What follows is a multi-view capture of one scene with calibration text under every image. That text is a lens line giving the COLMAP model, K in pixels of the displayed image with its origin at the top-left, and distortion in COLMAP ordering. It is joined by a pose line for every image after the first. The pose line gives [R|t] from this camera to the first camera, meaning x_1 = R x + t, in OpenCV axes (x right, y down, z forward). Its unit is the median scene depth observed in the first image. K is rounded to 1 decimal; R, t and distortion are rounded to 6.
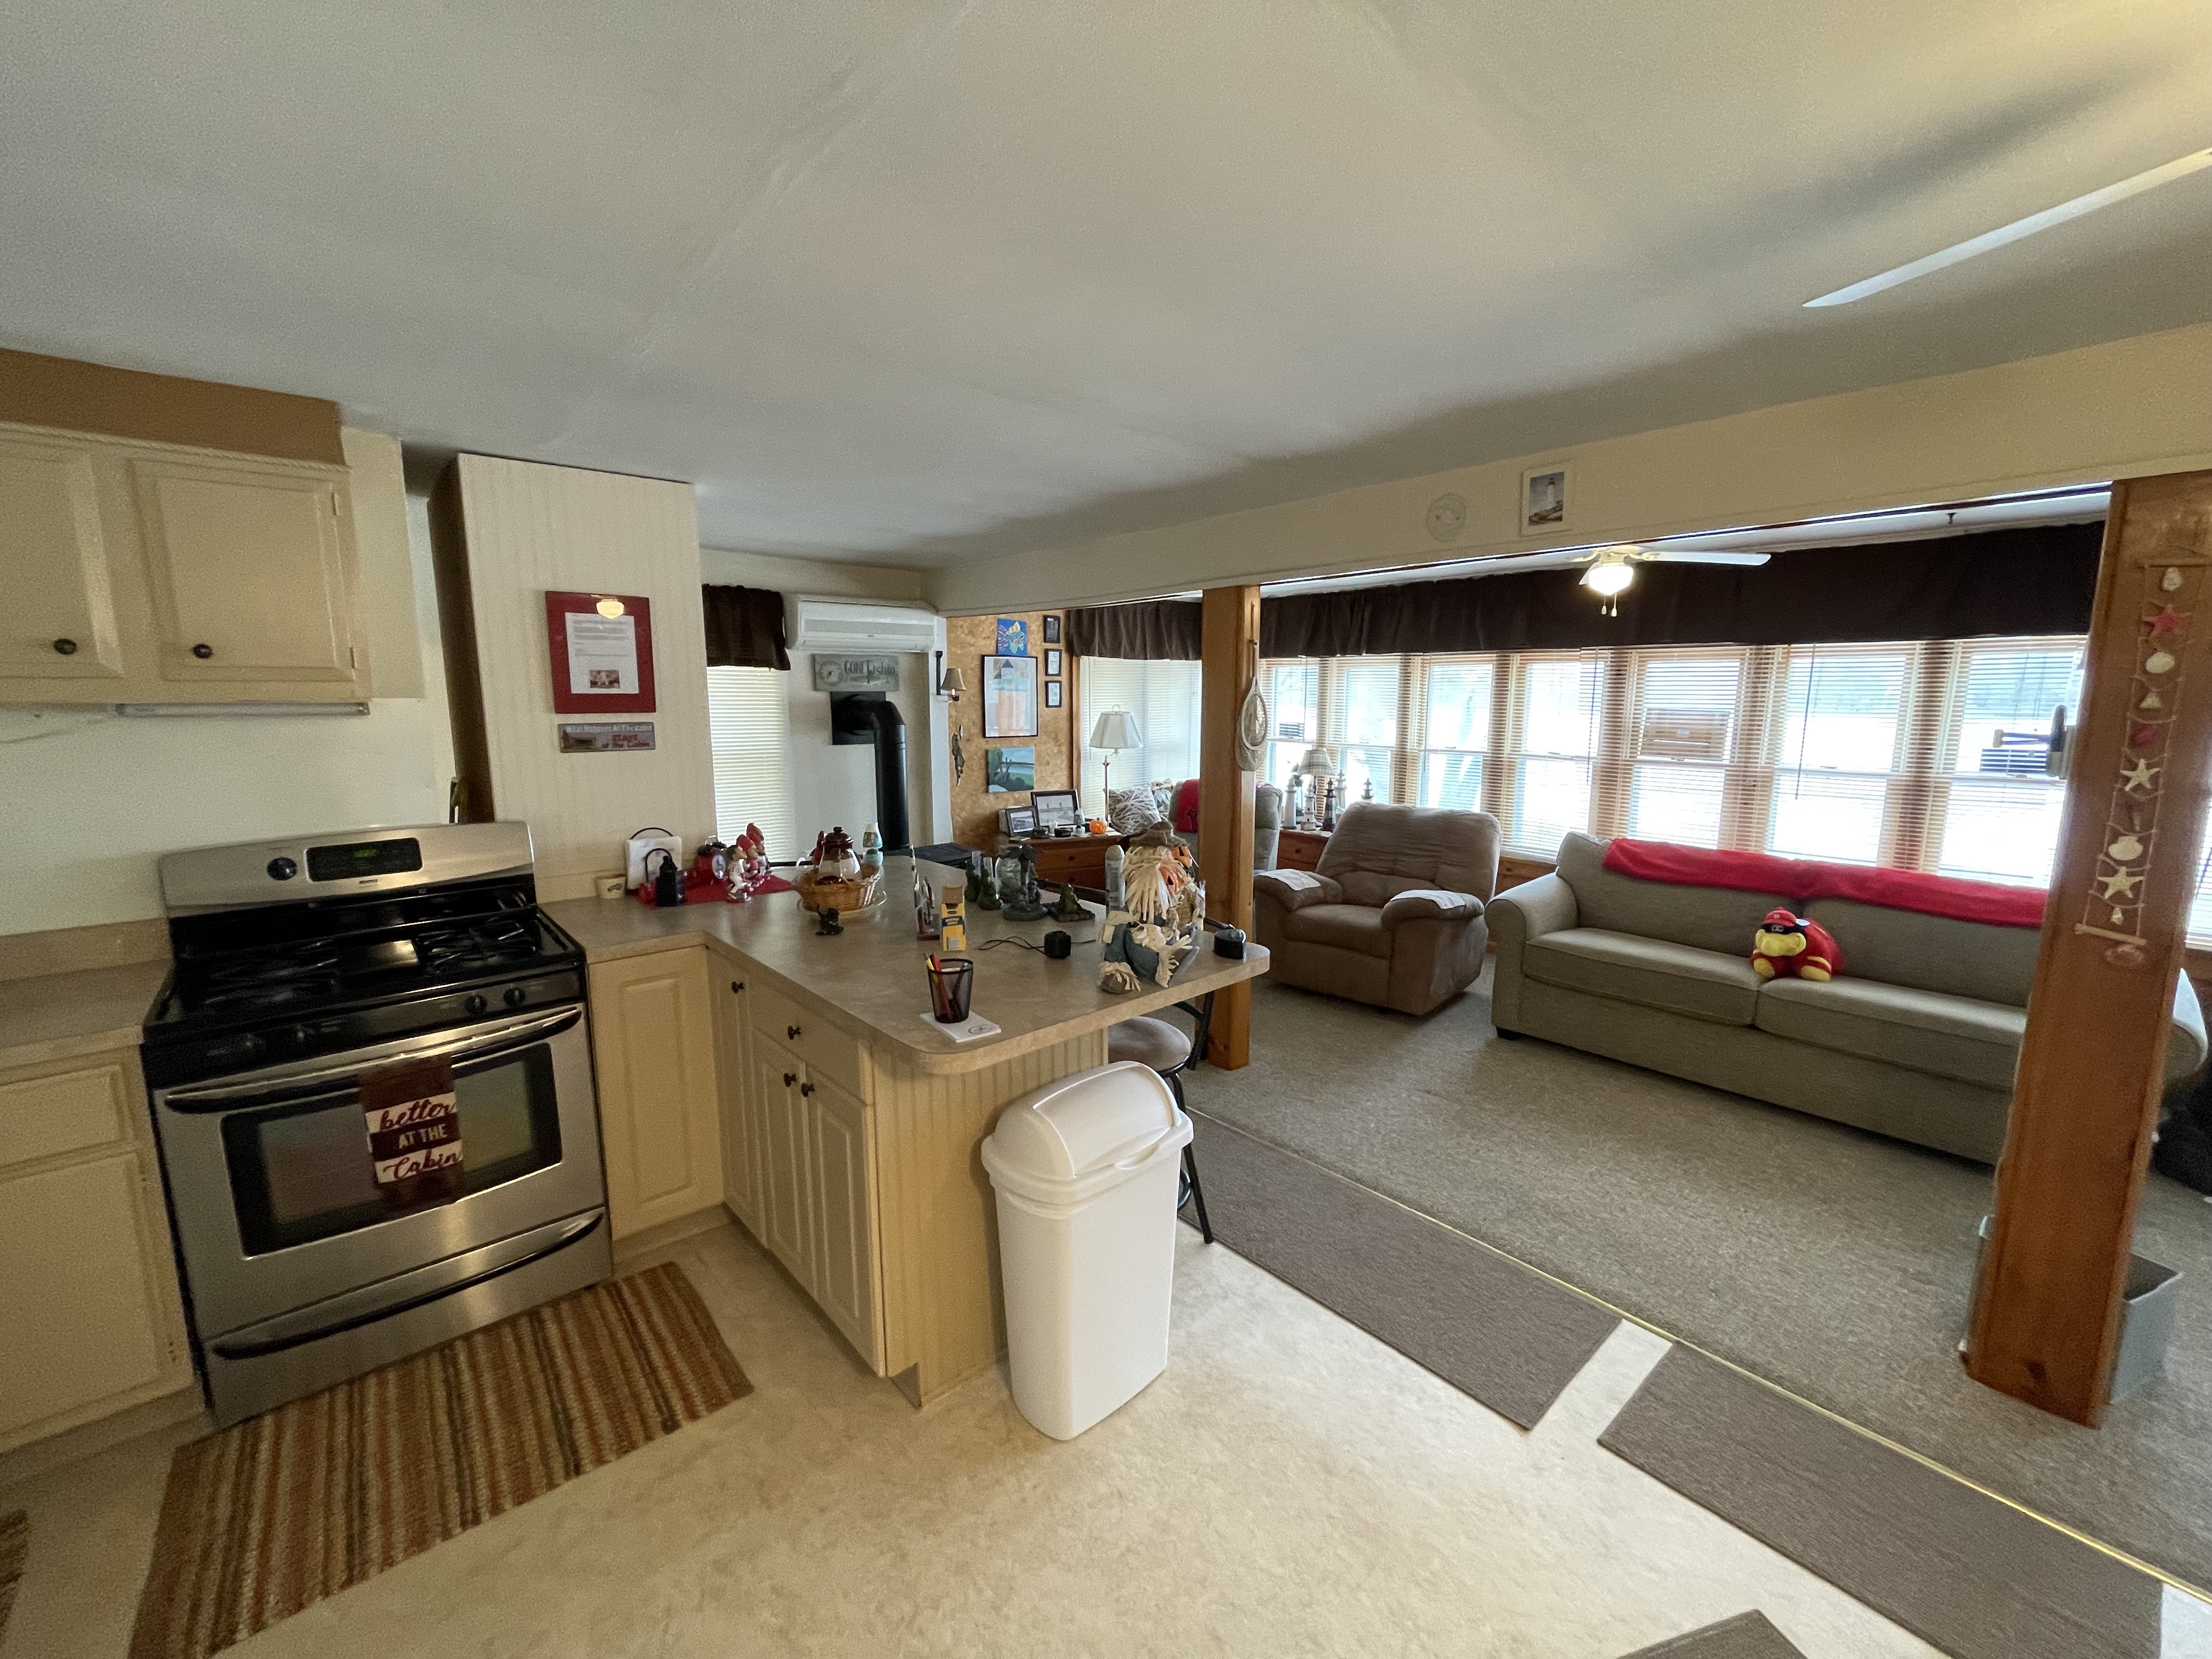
lens RADIAL K [[893.5, 0, 1102.5], [0, 893.5, 826.1], [0, 0, 1]] dist [-0.004743, 0.000069]
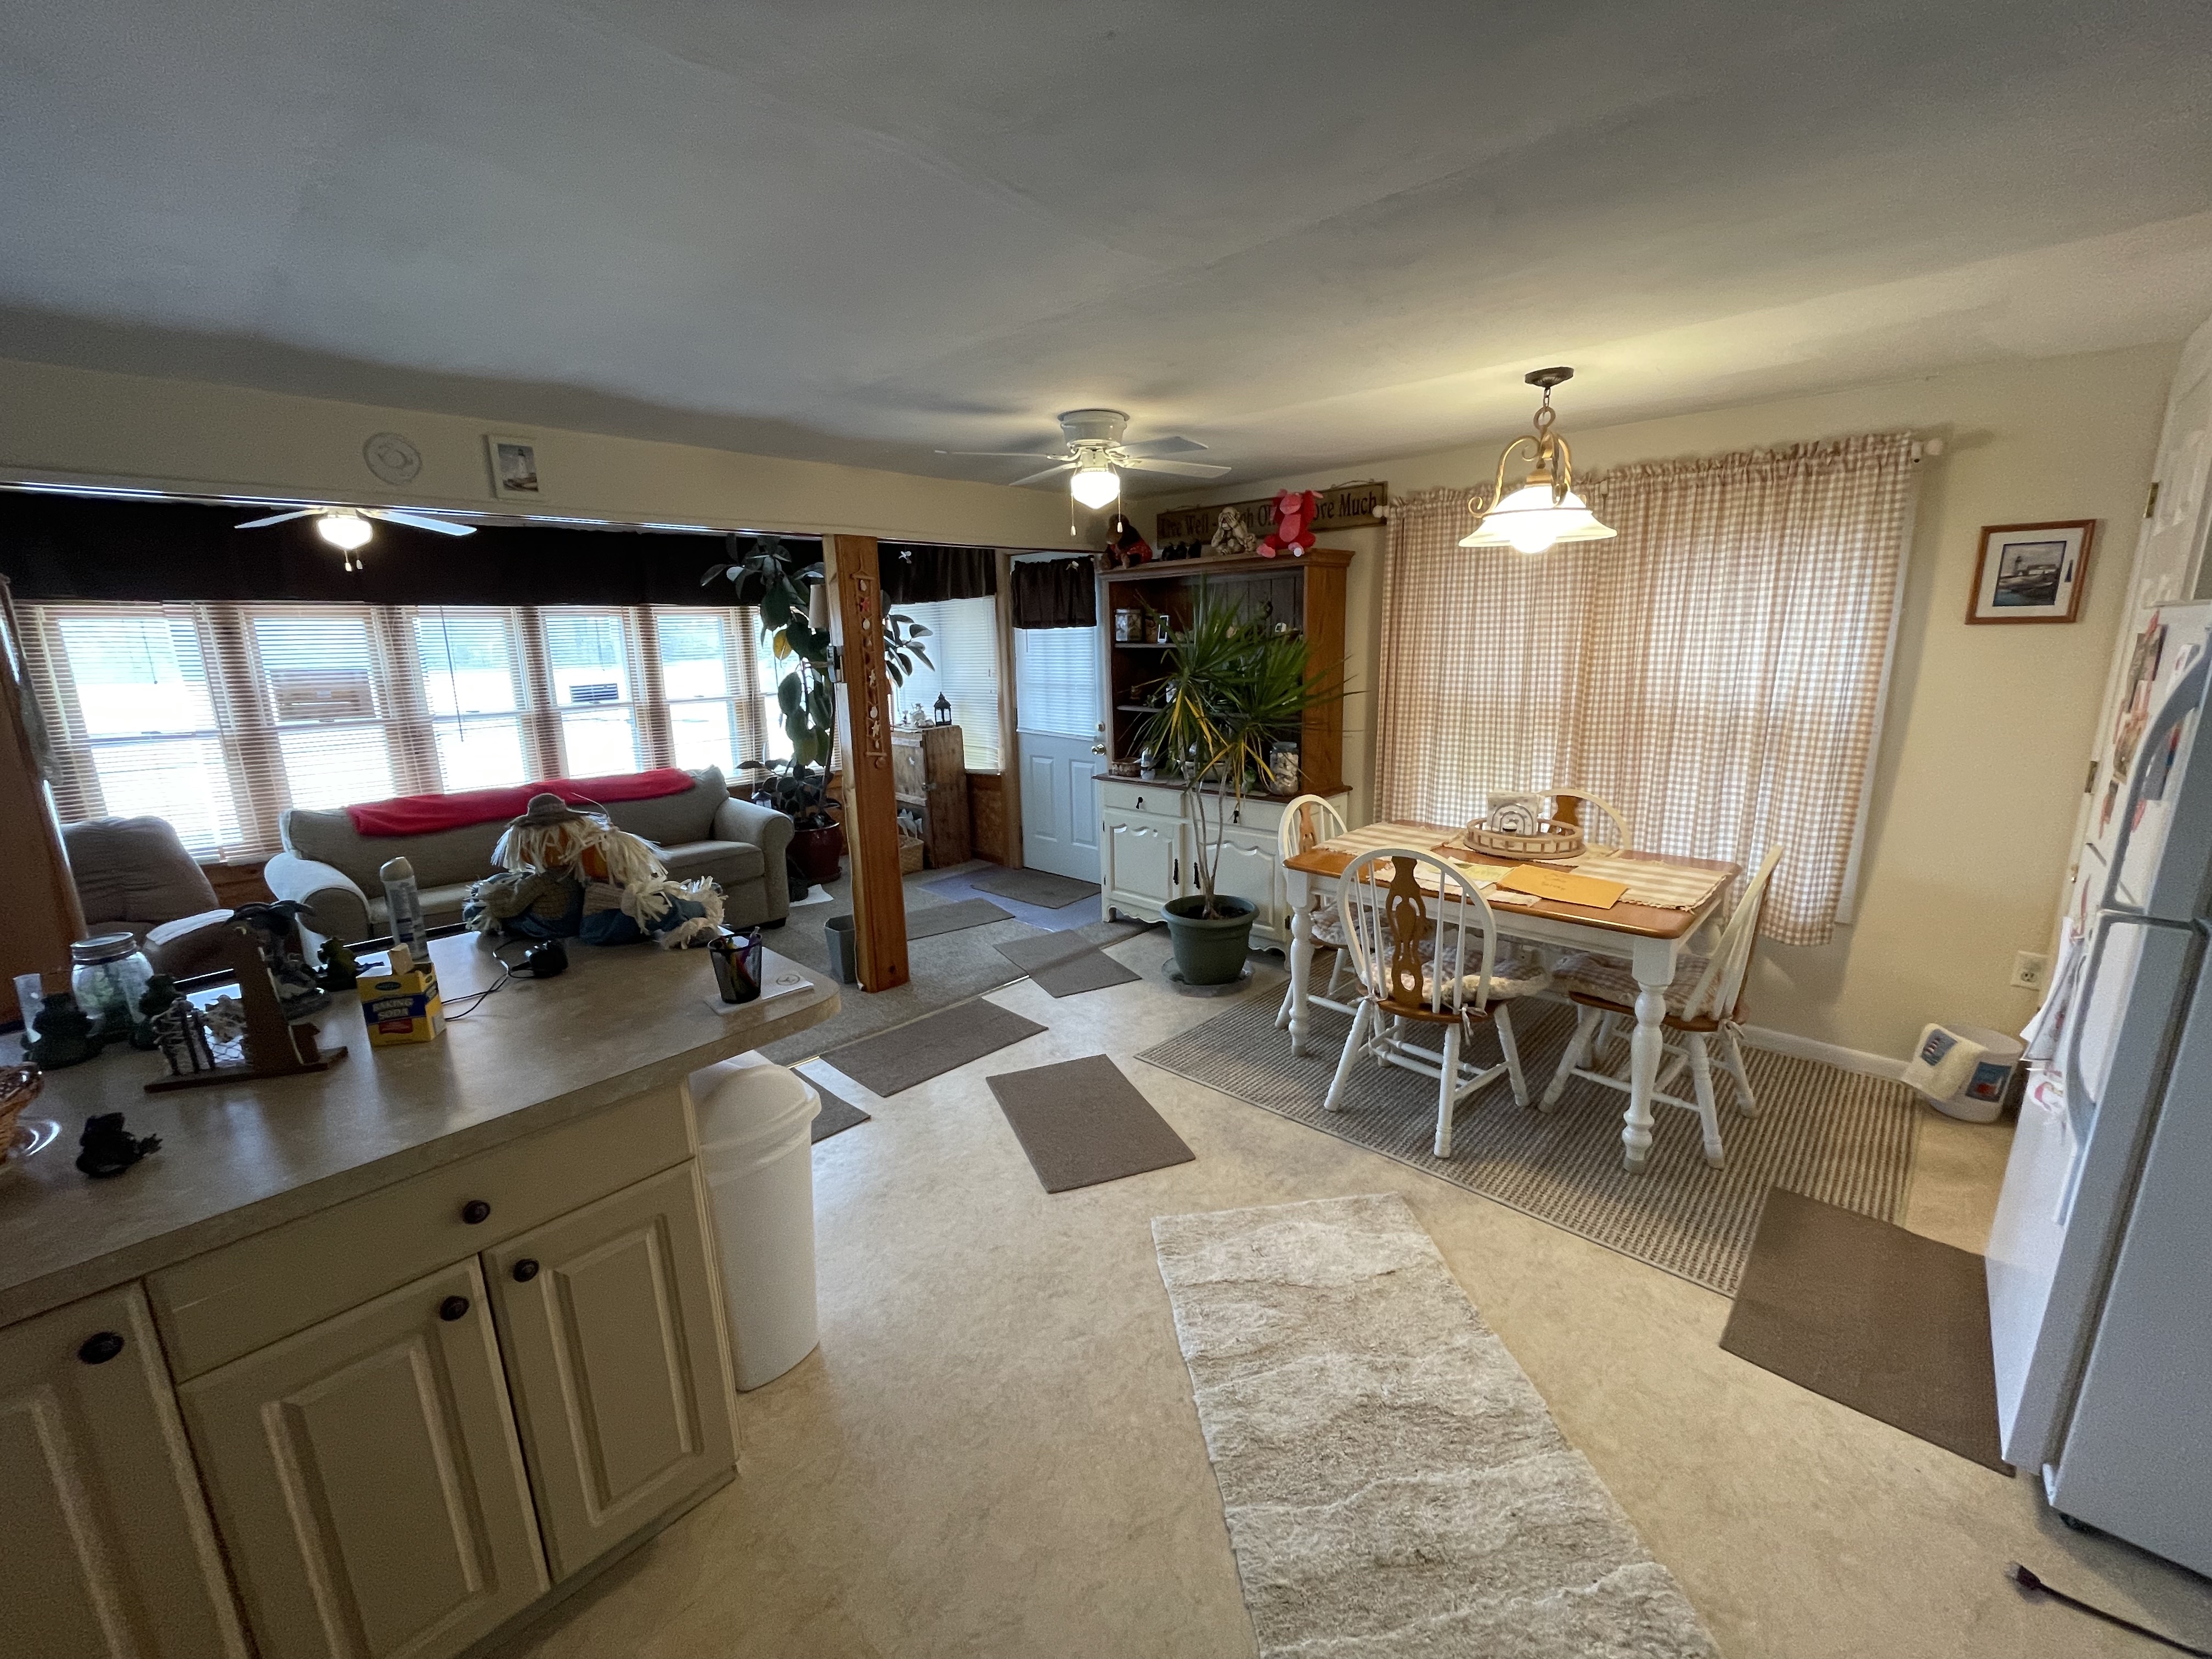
lens RADIAL K [[893.5, 0, 1104.1], [0, 893.5, 825.1], [0, 0, 1]] dist [-0.004743, 0.000069]
pose [[-0.097640, -0.206626, 0.973536, -0.506095], [0.169160, 0.960530, 0.220831, -0.045944], [-0.980740, 0.186245, -0.058833, 0.307555]]
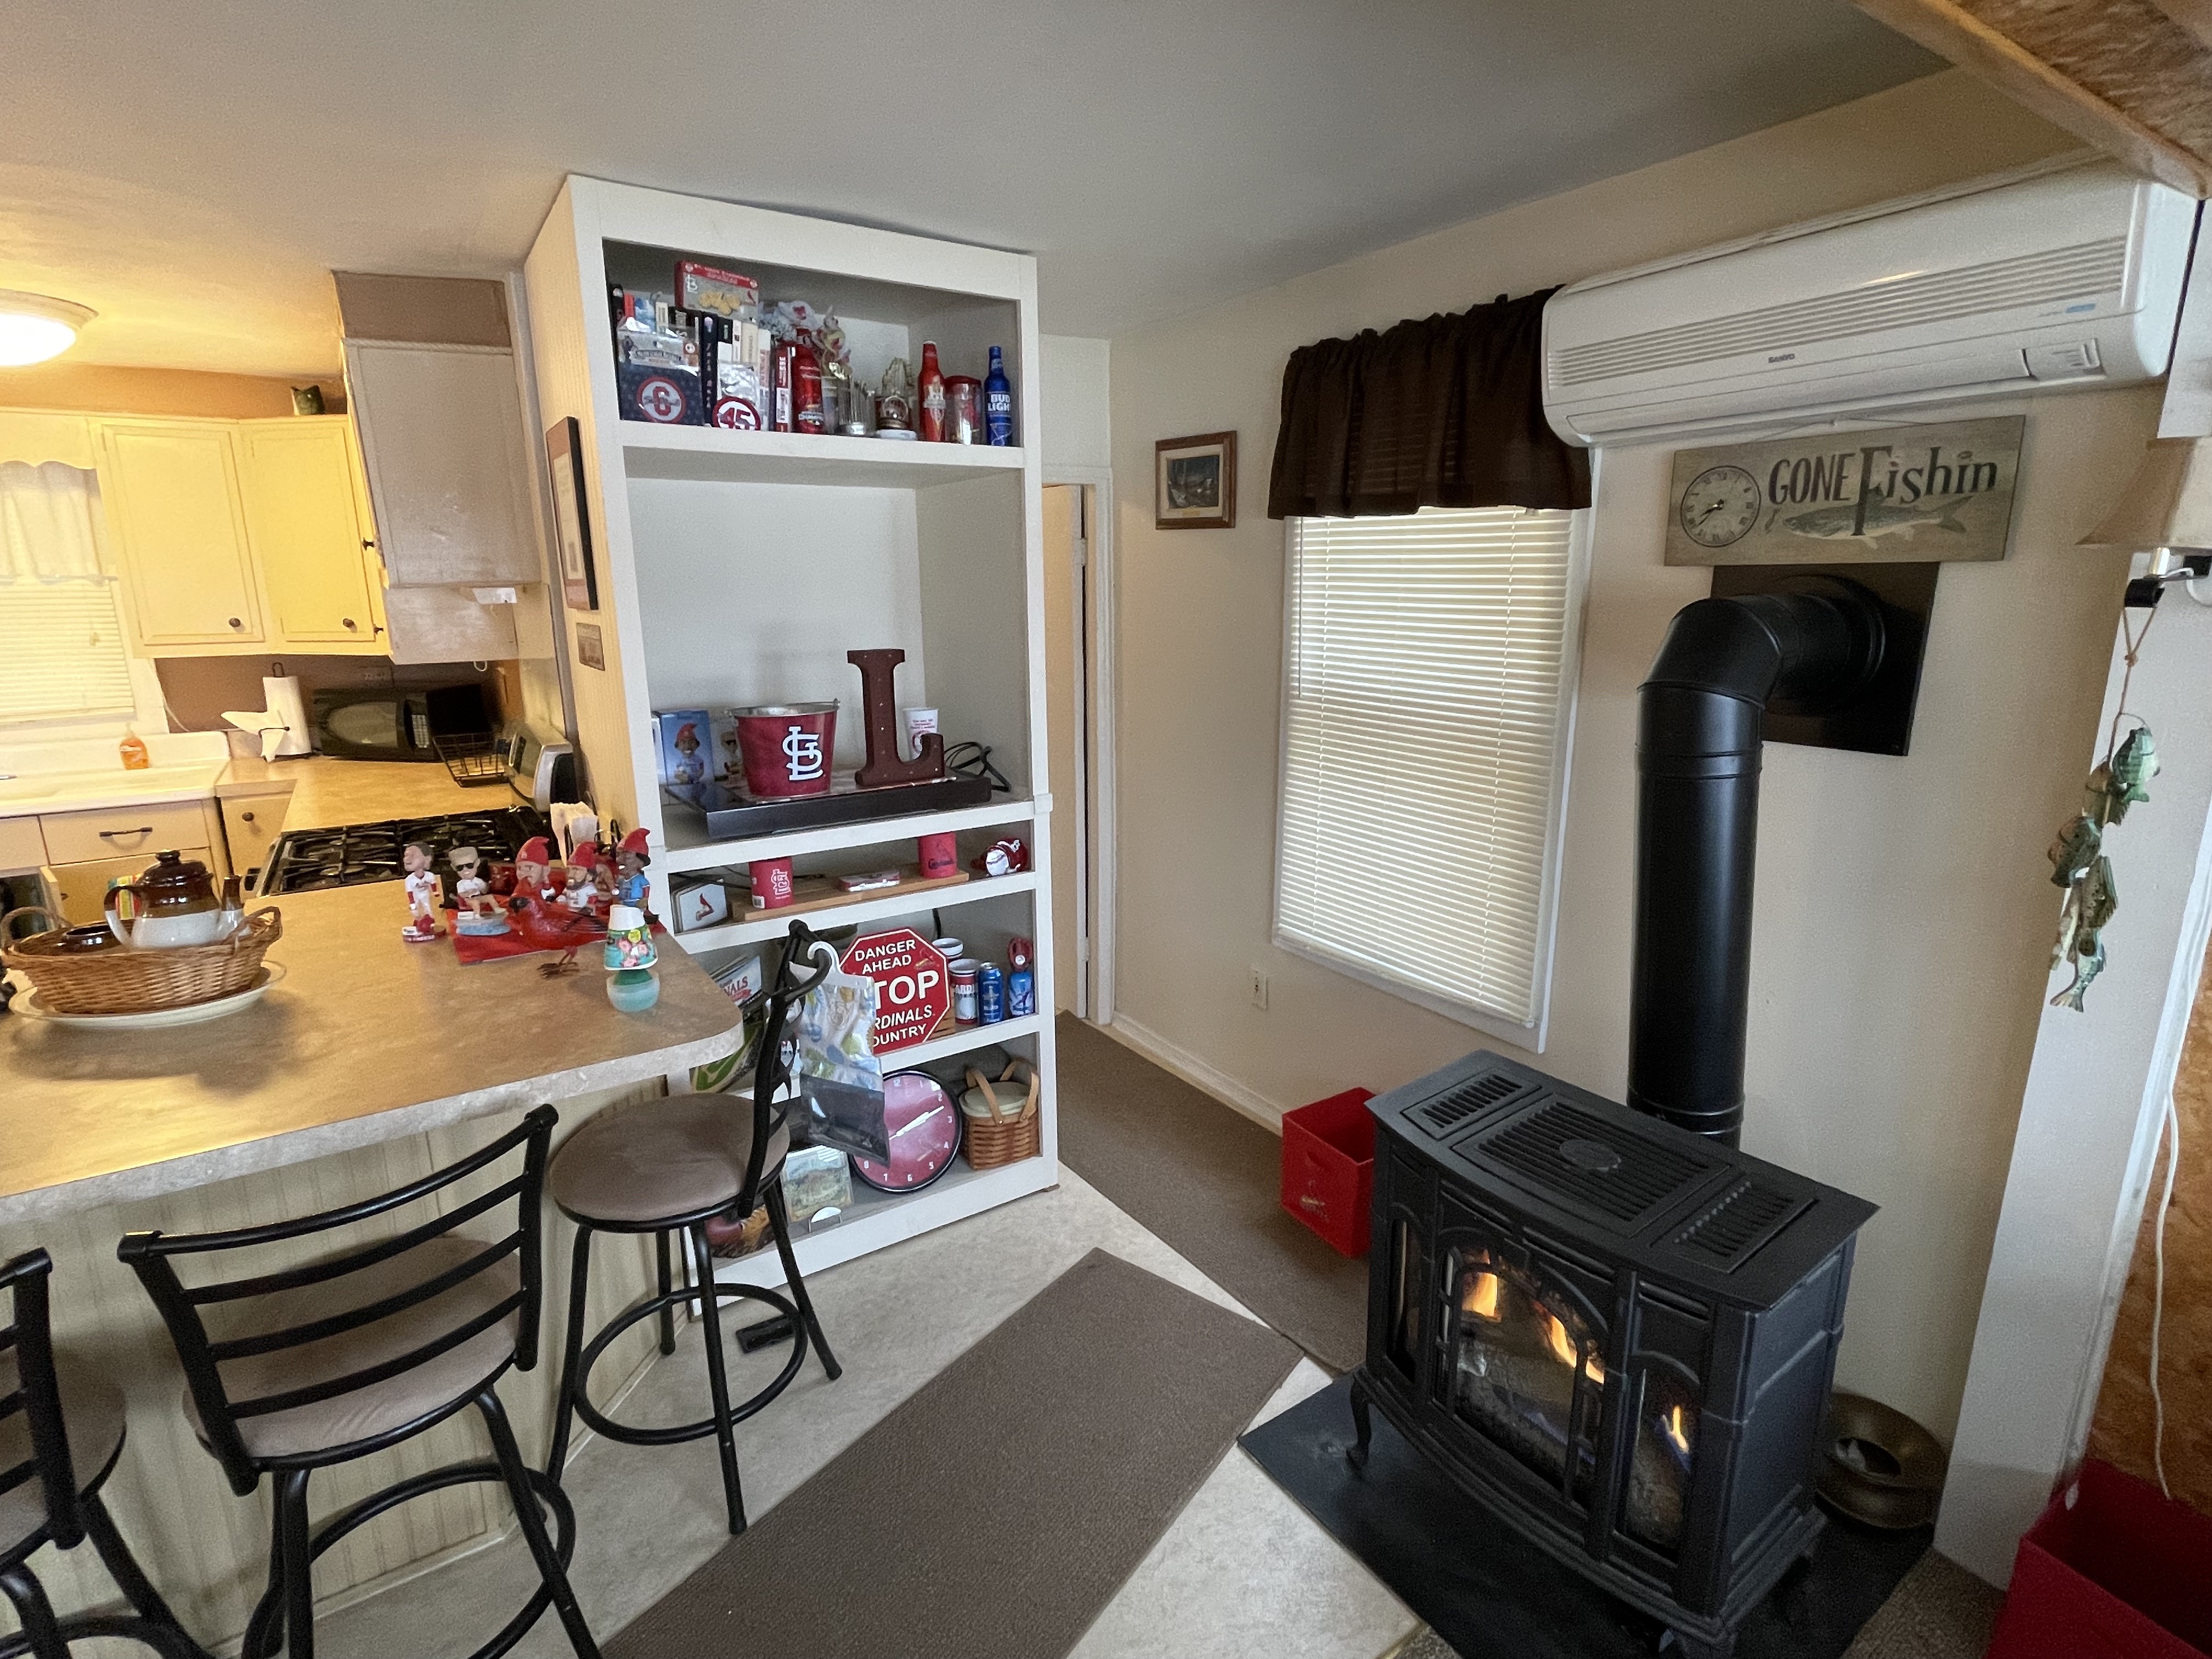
lens RADIAL K [[1076.3, 0, 1113.1], [0, 1076.3, 821.6], [0, 0, 1]] dist [-0.000904, -0.000243]
pose [[-0.103105, 0.216252, -0.970878, 0.149694], [-0.141566, 0.962953, 0.229521, -0.162655], [0.984545, 0.161108, -0.068671, 1.117505]]
